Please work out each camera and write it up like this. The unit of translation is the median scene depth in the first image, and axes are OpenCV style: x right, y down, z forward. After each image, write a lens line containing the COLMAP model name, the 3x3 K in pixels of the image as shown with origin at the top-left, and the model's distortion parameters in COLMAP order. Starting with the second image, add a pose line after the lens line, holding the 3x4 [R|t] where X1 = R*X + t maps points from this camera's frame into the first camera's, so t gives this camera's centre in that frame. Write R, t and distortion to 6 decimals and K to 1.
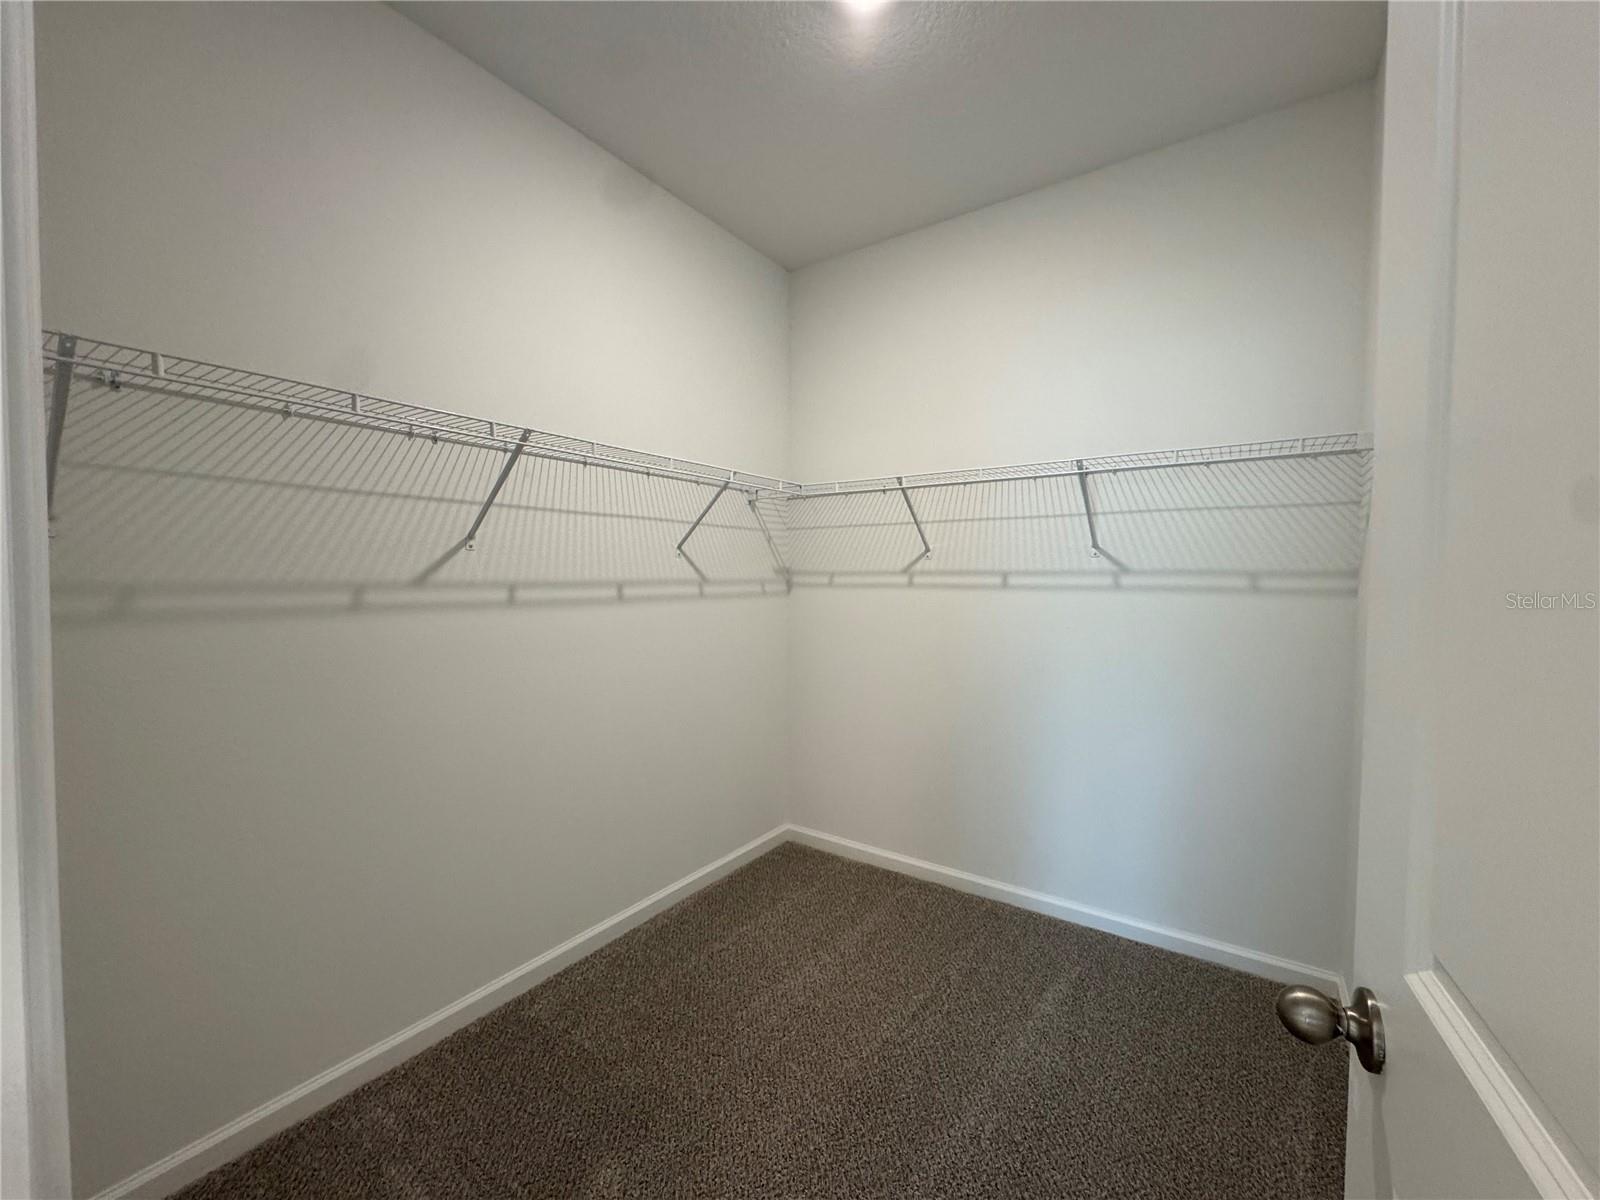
lens RADIAL K [[636.4, 0, 793.9], [0, 636.4, 587.9], [0, 0, 1]] dist [-0.001444, -0.000047]
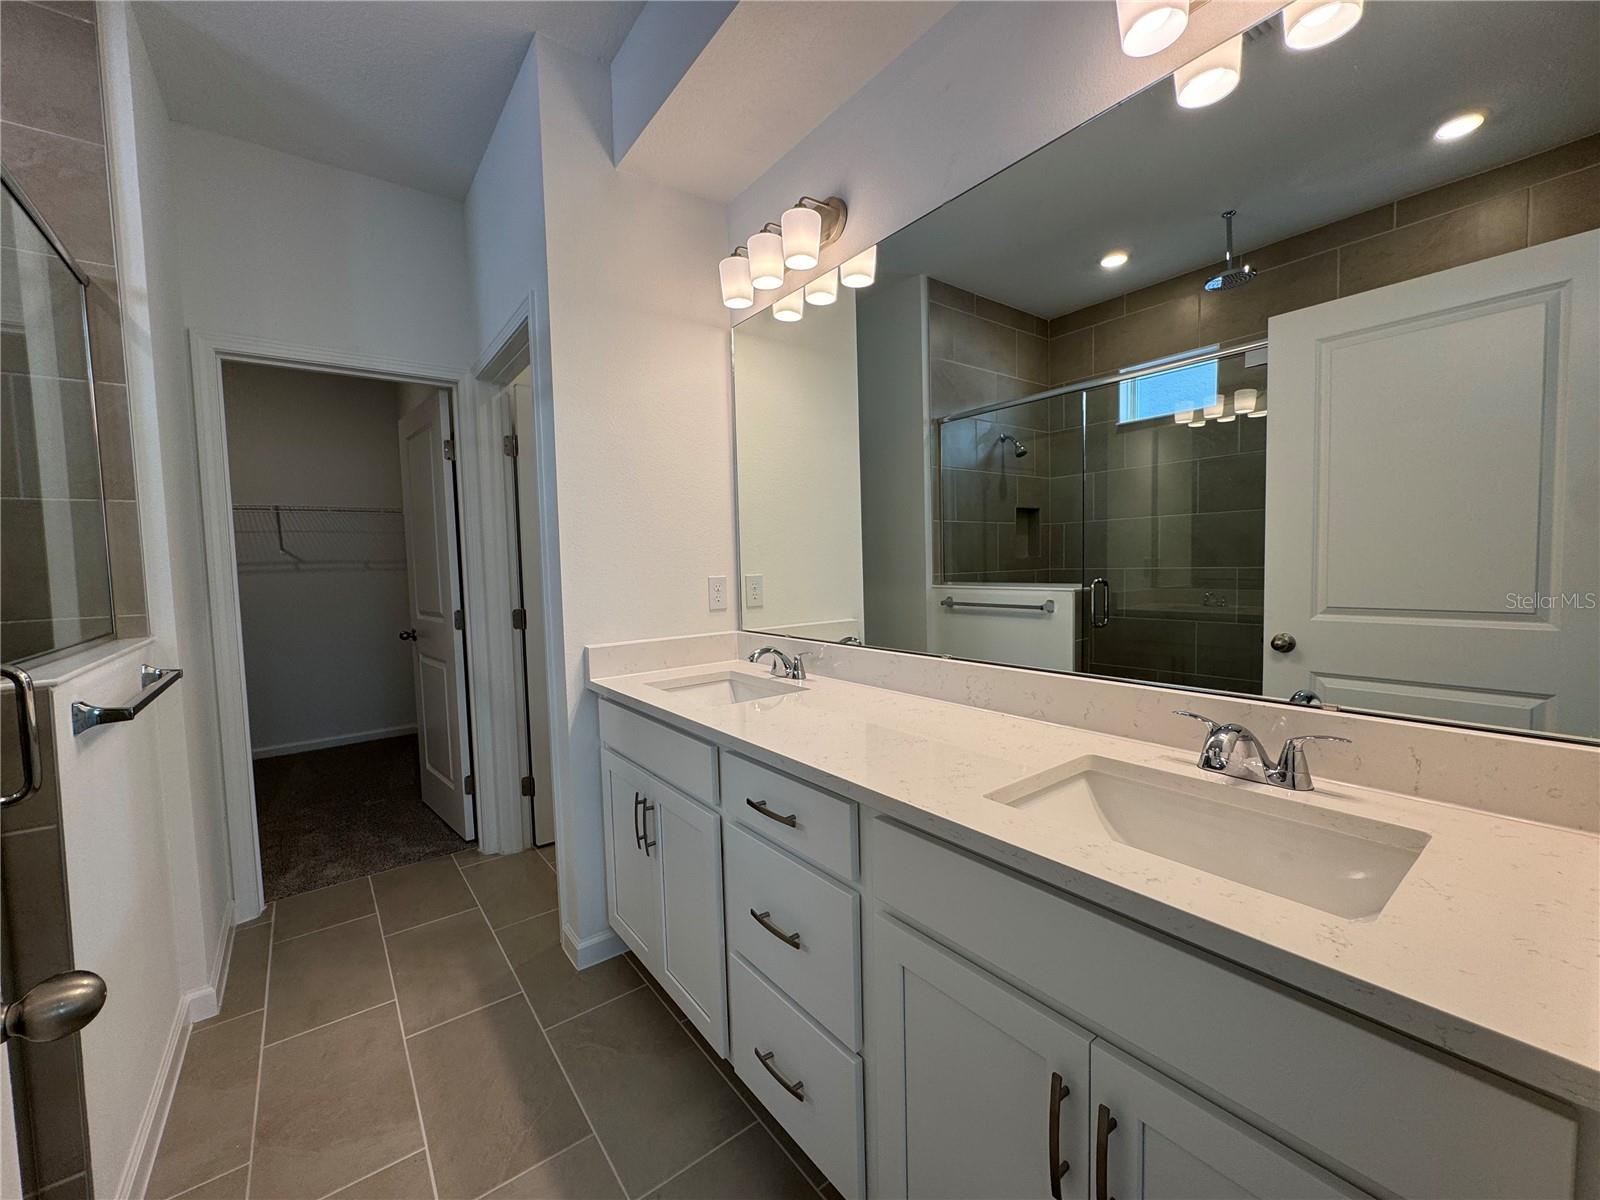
lens RADIAL K [[636.4, 0, 798.7], [0, 636.4, 600.7], [0, 0, 1]] dist [-0.001444, -0.000047]
pose [[0.288492, -0.076539, 0.954418, -0.914535], [0.038739, 0.996917, 0.068237, 0.018798], [-0.956698, 0.017288, 0.290567, -1.030497]]
